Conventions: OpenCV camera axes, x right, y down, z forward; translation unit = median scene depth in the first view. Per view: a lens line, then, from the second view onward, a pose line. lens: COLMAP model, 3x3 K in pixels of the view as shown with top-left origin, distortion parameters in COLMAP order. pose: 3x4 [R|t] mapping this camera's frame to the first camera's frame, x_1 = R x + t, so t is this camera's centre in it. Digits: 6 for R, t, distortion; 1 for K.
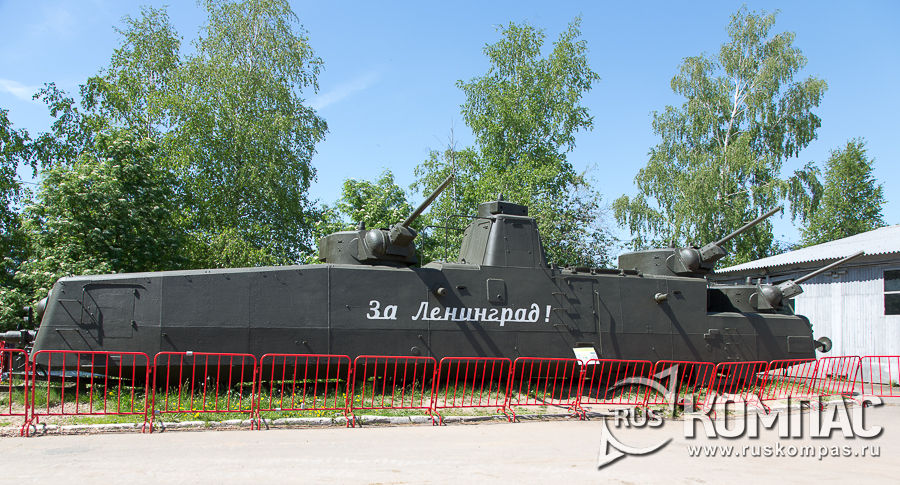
lens RADIAL K [[641.4, 0, 449.9], [0, 641.4, 285.6], [0, 0, 1]] dist [0.048383, -0.001997]
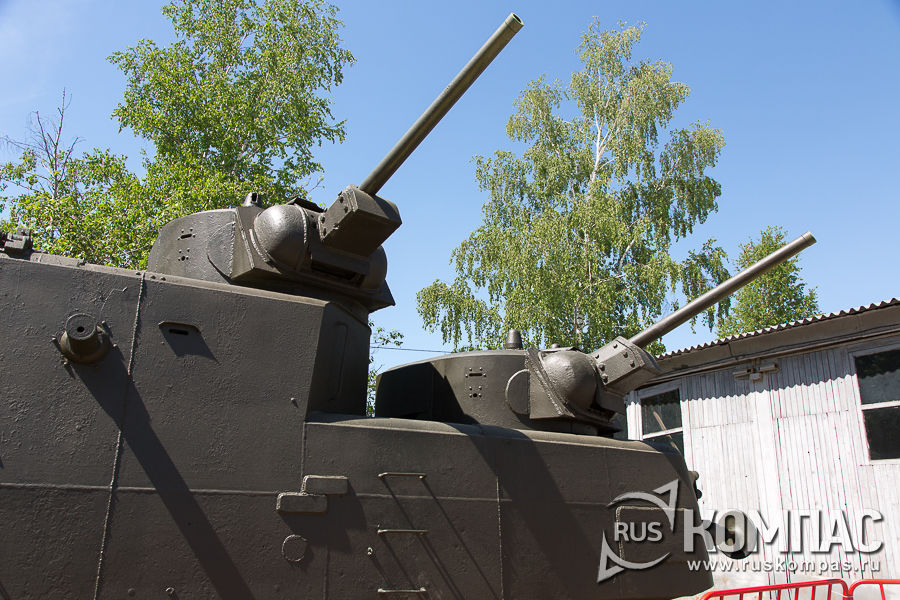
lens RADIAL K [[657.0, 0, 450.0], [0, 657.0, 300.0], [0, 0, 1]] dist [0.007382, 0.002258]
pose [[0.996254, 0.032465, 0.080144, 0.239139], [-0.012073, 0.969989, -0.242850, 0.034357], [-0.085623, 0.240973, 0.966748, 0.394105]]
